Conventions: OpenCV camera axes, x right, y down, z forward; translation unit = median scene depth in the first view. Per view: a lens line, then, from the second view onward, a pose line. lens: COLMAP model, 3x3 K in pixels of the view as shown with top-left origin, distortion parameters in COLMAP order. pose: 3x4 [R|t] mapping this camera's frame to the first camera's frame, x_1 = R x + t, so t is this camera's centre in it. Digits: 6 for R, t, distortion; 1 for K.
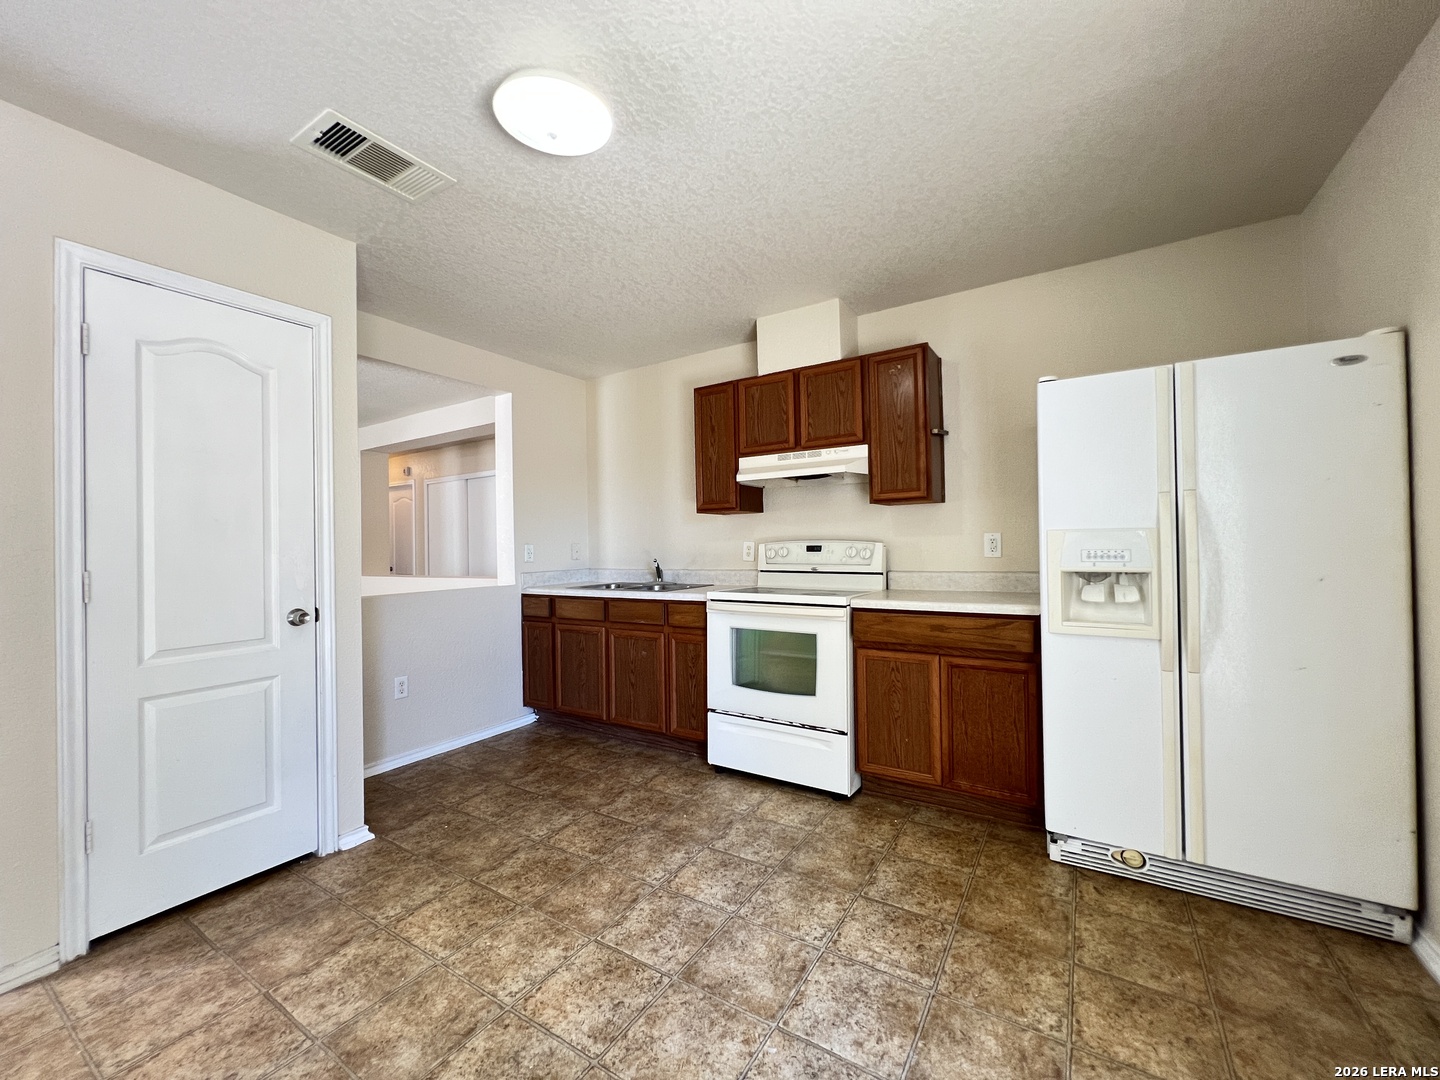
lens RADIAL K [[578.8, 0, 718.0], [0, 578.8, 541.5], [0, 0, 1]] dist [-0.001012, -0.000041]
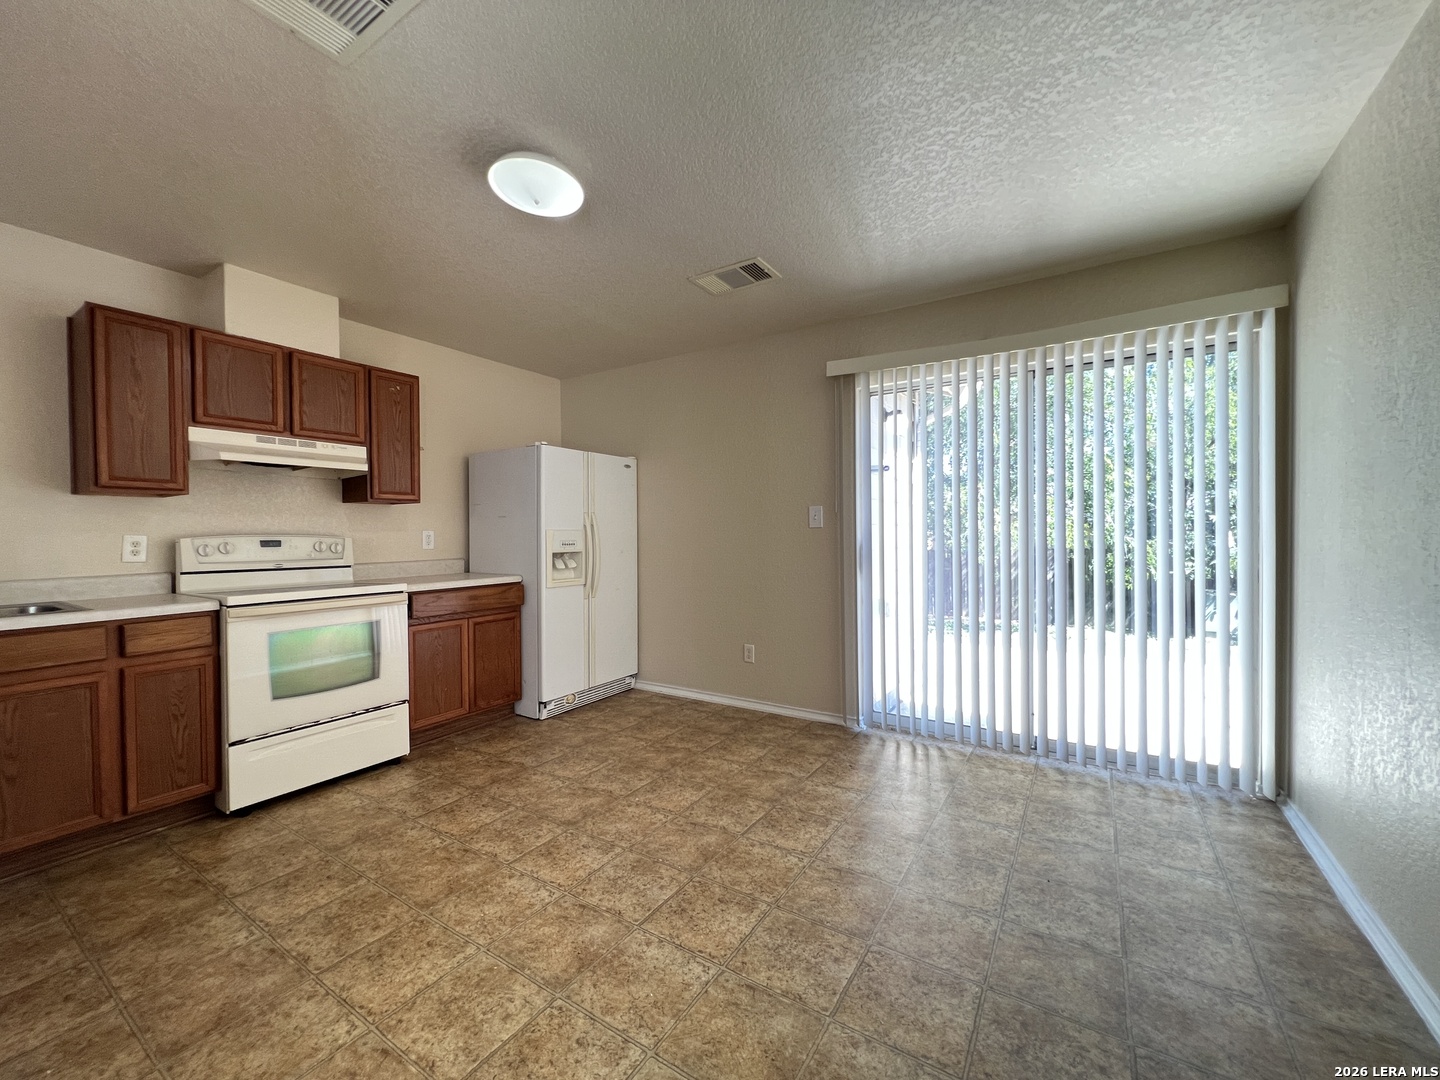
lens RADIAL K [[578.8, 0, 721.5], [0, 578.8, 537.9], [0, 0, 1]] dist [-0.001012, -0.000041]
pose [[0.000256, 0.008017, 0.999968, -1.014803], [0.003795, 0.999961, -0.008018, 0.018222], [-0.999993, 0.003797, 0.000225, 0.398901]]
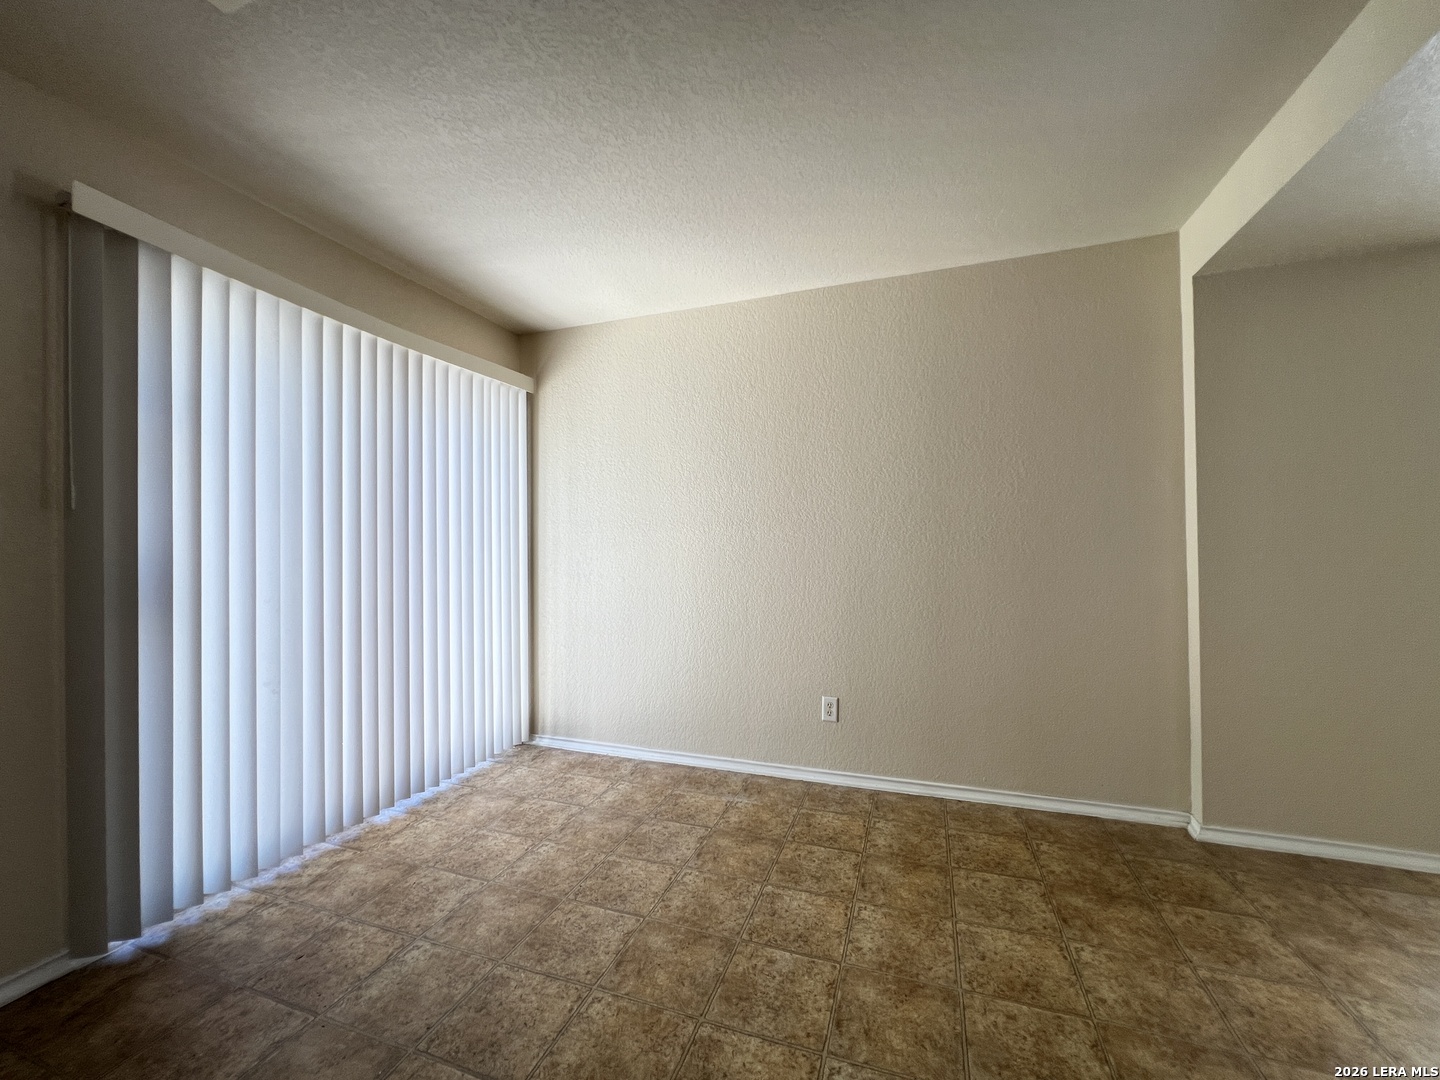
lens RADIAL K [[580.6, 0, 725.0], [0, 580.6, 540.0], [0, 0, 1]] dist [0.001002, 0.000204]
pose [[-0.971821, 0.021283, -0.234759, 0.398258], [0.022028, 0.999757, -0.000551, -0.003542], [0.234690, -0.005706, -0.972054, 1.430552]]
